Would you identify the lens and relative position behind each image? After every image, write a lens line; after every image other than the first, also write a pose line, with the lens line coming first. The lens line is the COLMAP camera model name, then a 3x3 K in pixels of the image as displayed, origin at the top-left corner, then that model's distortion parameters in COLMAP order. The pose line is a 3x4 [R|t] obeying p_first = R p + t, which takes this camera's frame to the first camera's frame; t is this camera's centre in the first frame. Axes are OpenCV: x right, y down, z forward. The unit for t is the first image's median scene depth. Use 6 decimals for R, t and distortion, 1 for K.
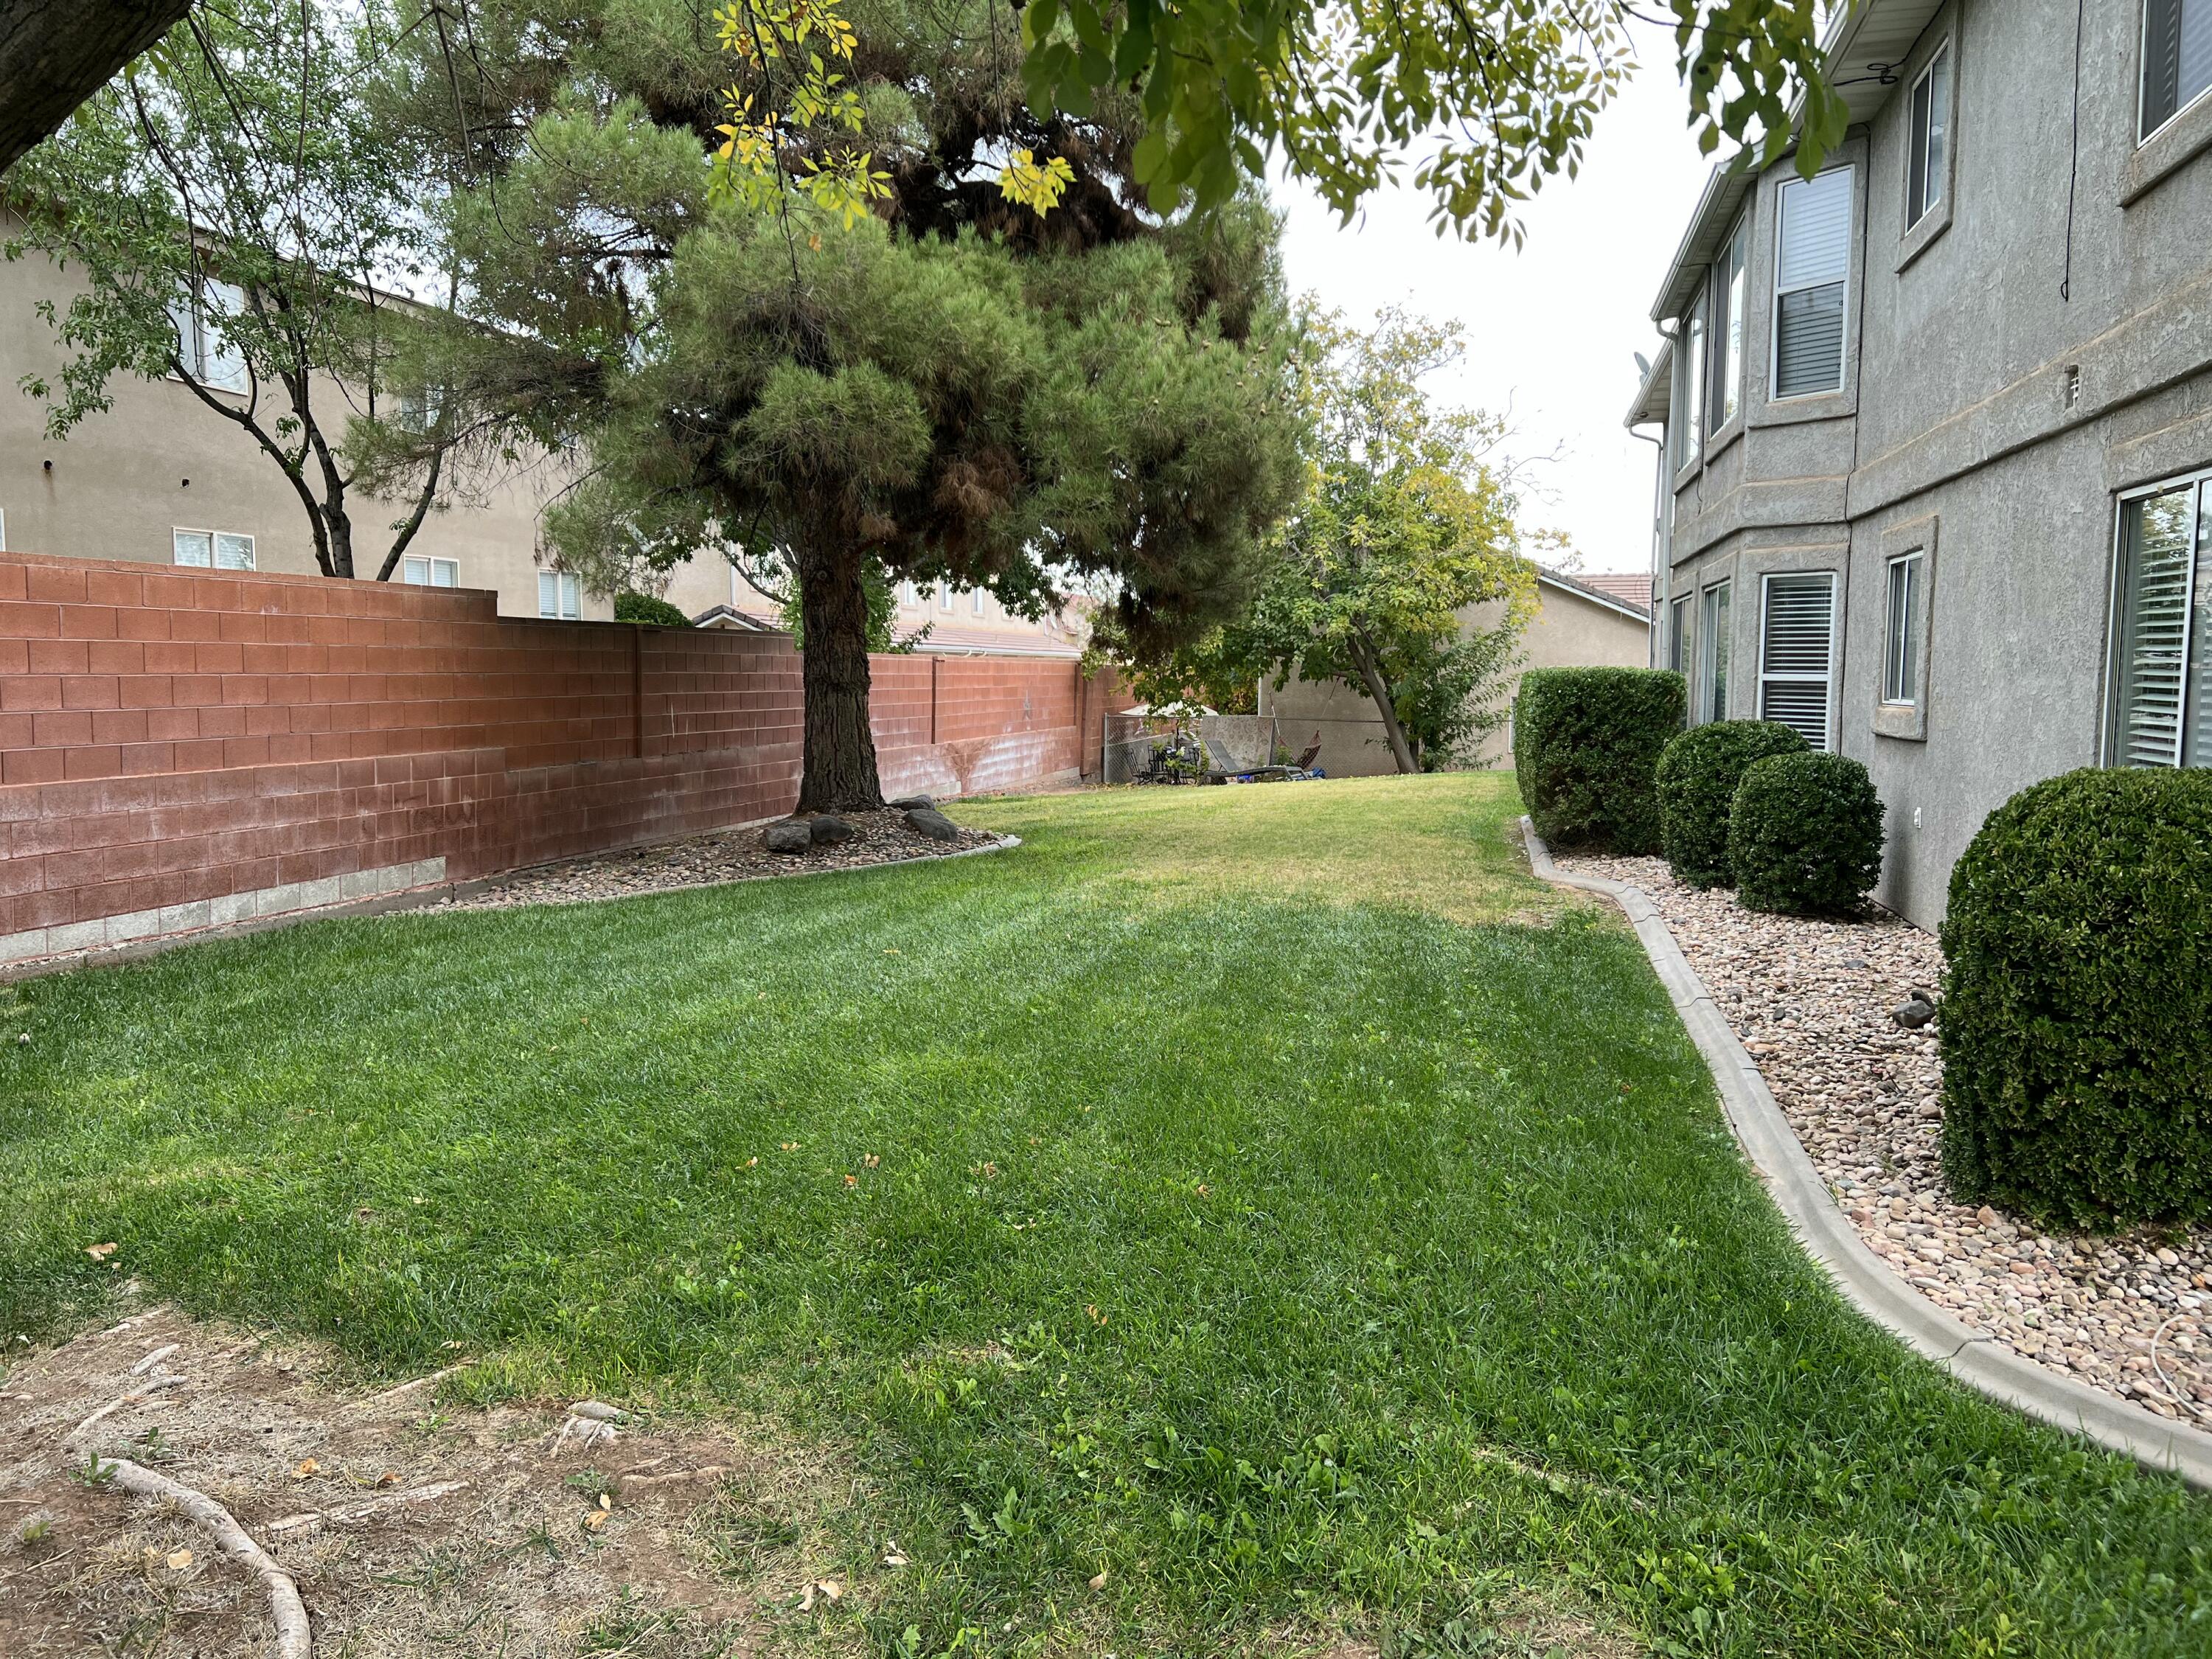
lens RADIAL K [[1648.8, 0, 1103.4], [0, 1648.8, 829.7], [0, 0, 1]] dist [0.036853, -0.034082]
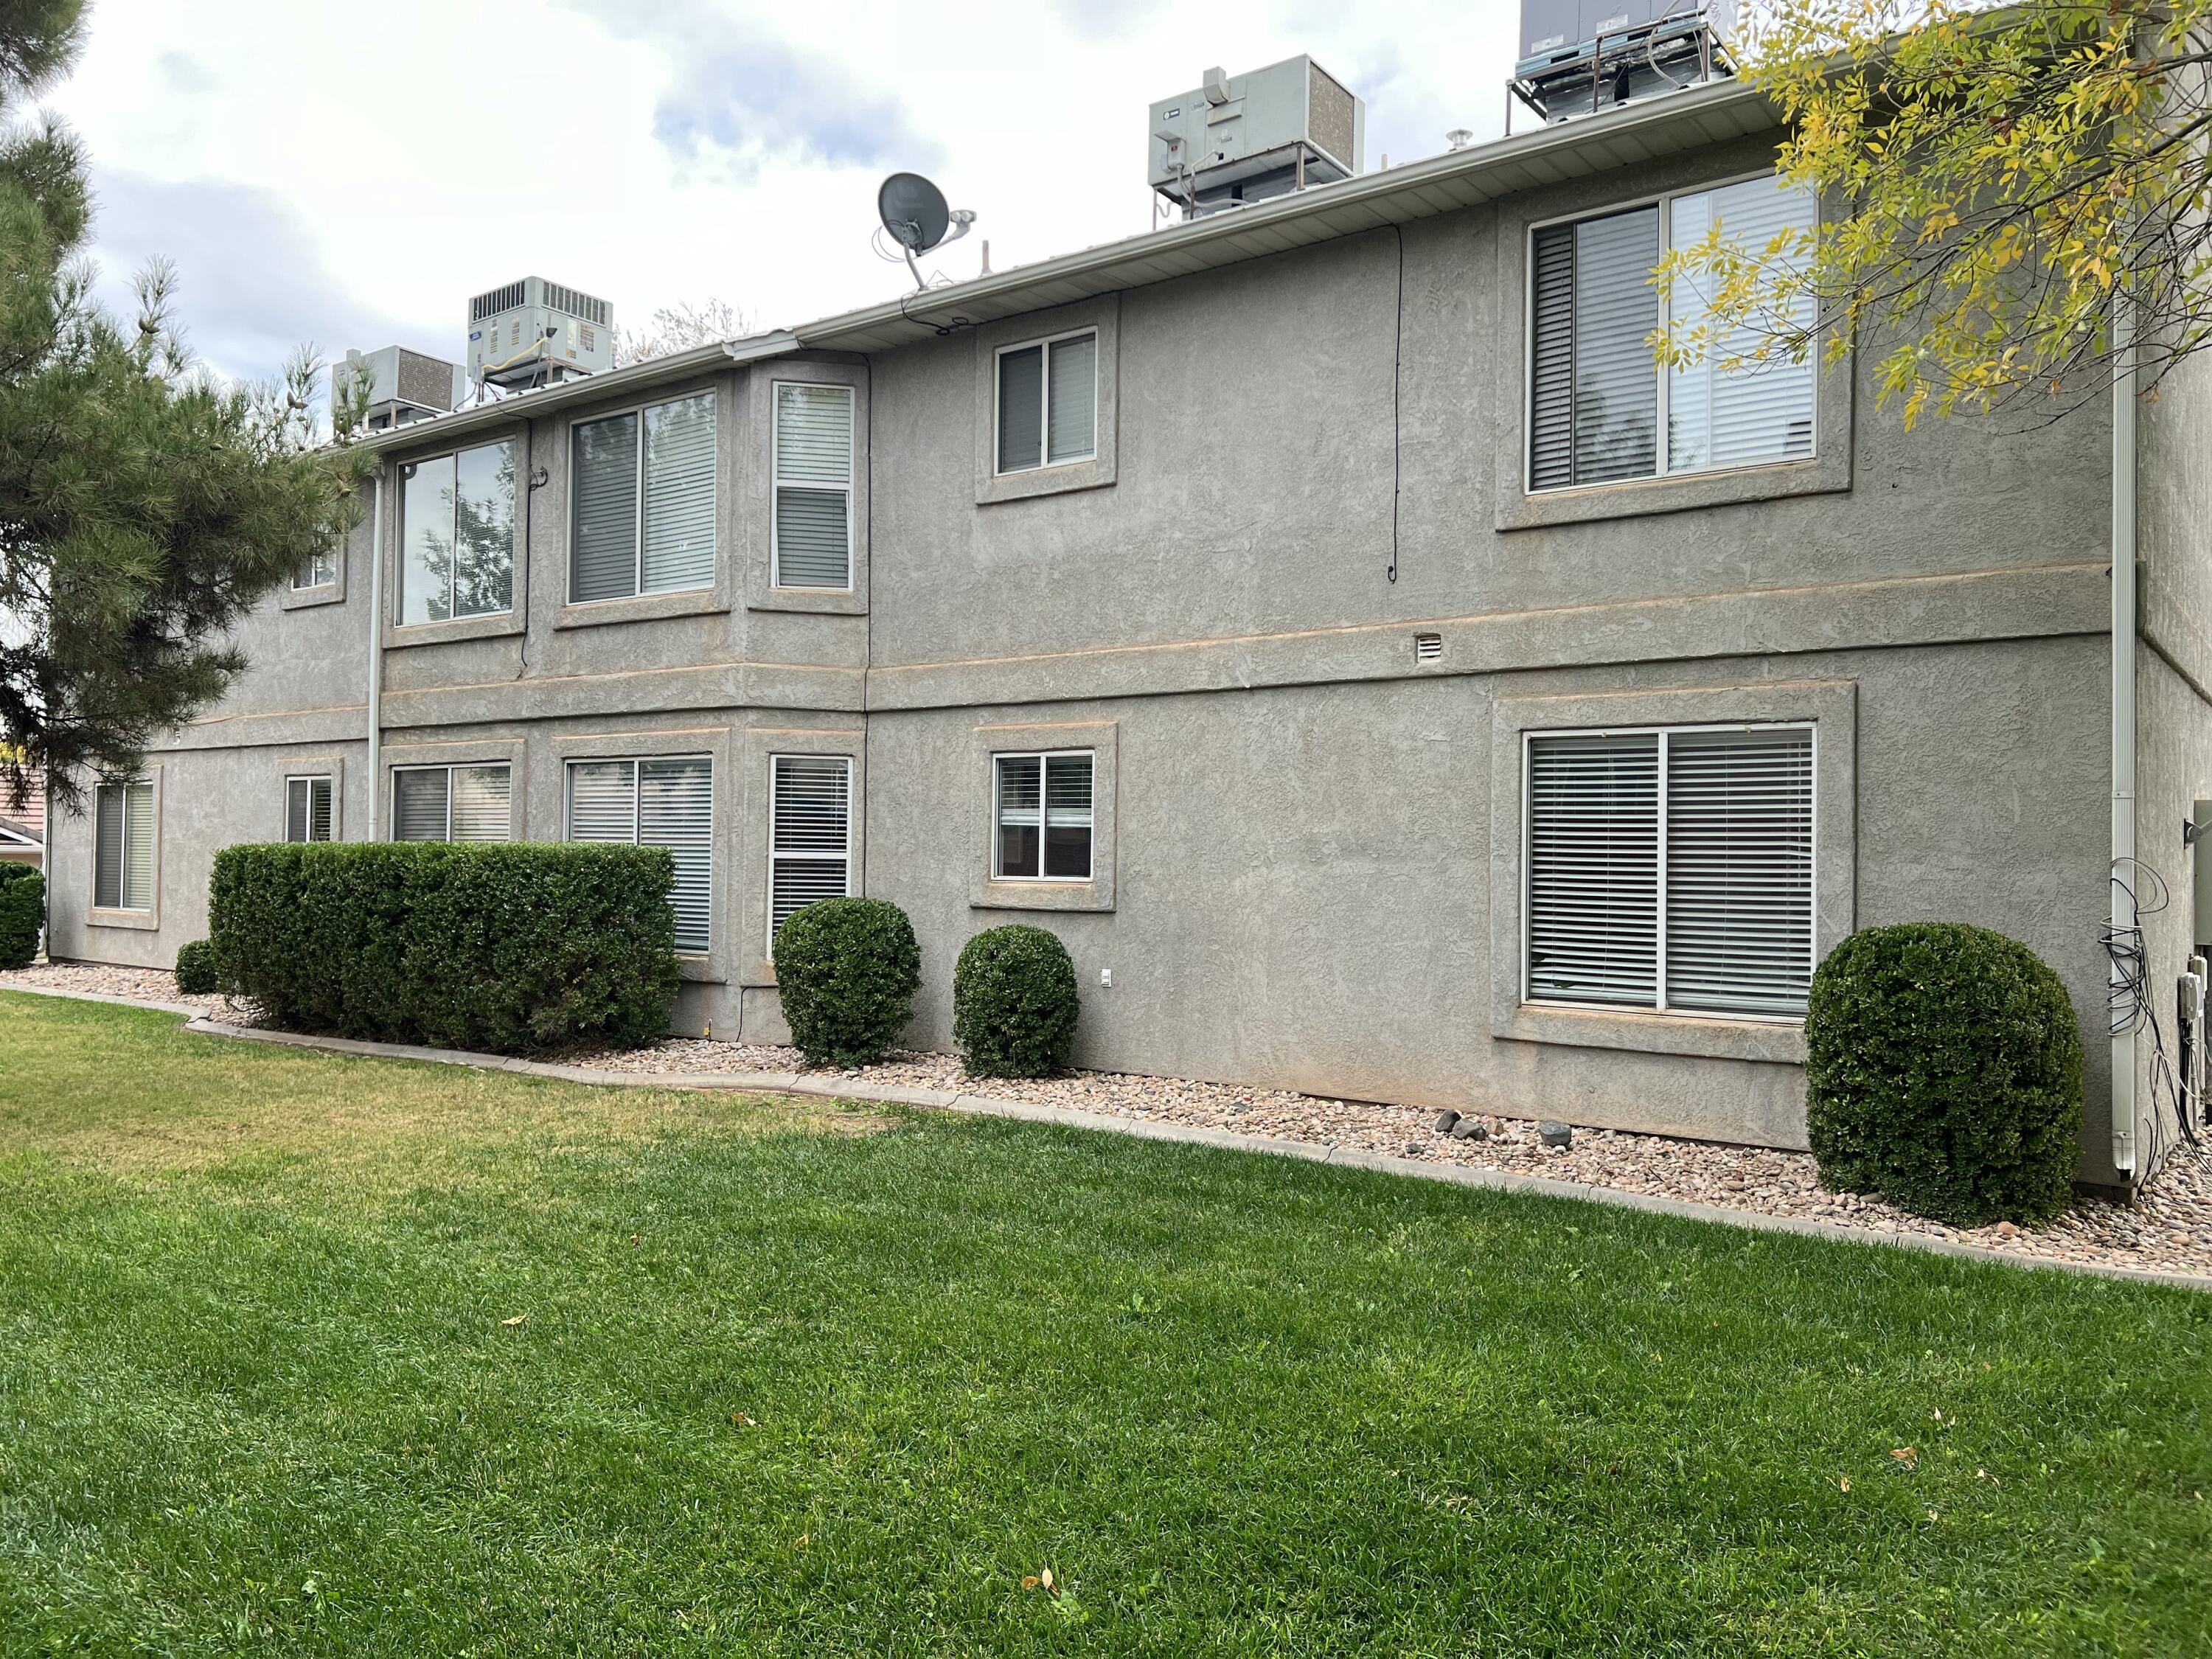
lens RADIAL K [[1648.8, 0, 1105.1], [0, 1648.8, 832.3], [0, 0, 1]] dist [0.036853, -0.034082]
pose [[0.397896, 0.015322, 0.917303, -0.461037], [0.078717, 0.995603, -0.050775, -0.040594], [-0.914047, 0.092411, 0.394940, 0.434496]]
